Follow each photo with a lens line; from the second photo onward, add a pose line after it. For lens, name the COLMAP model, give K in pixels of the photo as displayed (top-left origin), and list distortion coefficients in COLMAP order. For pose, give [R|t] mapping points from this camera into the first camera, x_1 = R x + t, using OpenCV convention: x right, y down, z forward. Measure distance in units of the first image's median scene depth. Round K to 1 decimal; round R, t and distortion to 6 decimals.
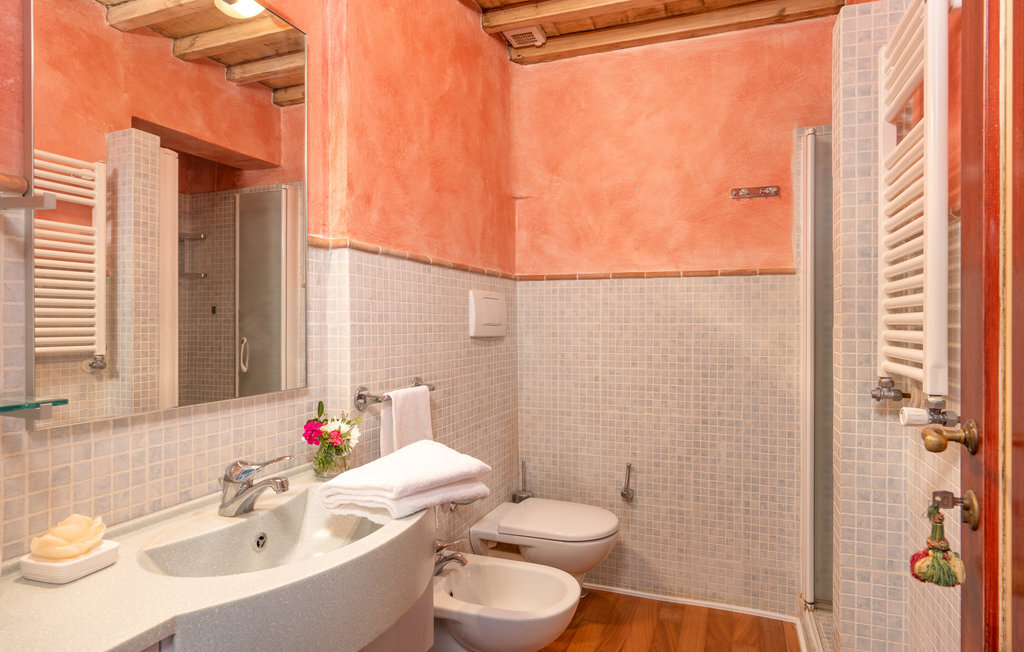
lens RADIAL K [[587.8, 0, 512.0], [0, 587.8, 326.0], [0, 0, 1]] dist [-0.000183, 0.000698]
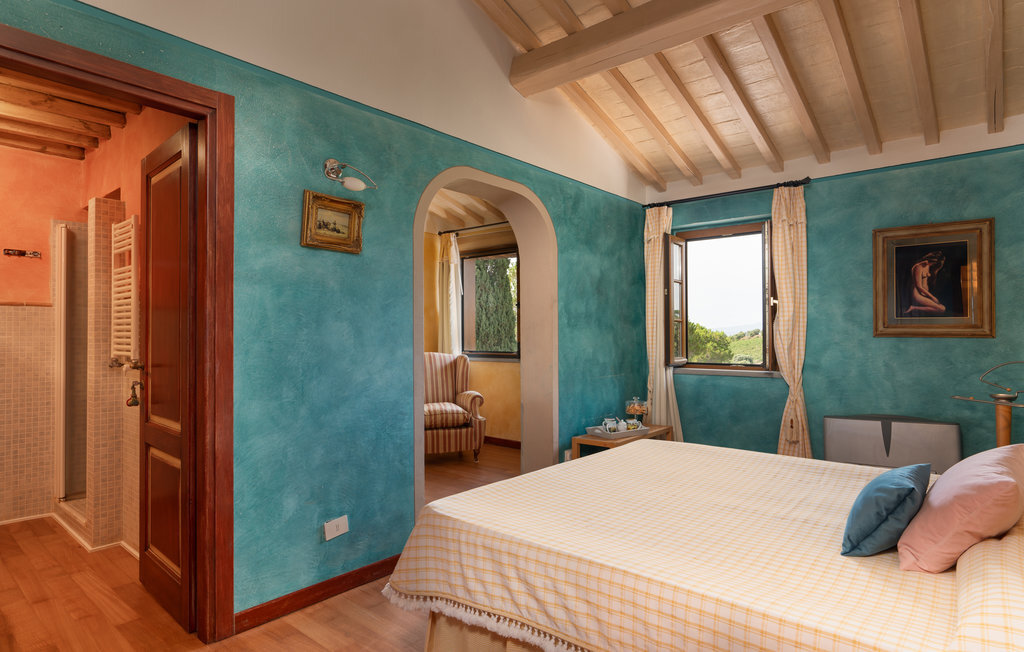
lens RADIAL K [[553.2, 0, 512.0], [0, 553.2, 326.0], [0, 0, 1]] dist [0.003235, 0.000652]
pose [[0.344152, 0.008434, 0.938876, -0.543406], [0.007779, 0.999900, -0.011833, -0.004438], [-0.938882, 0.011376, 0.344052, -0.763387]]
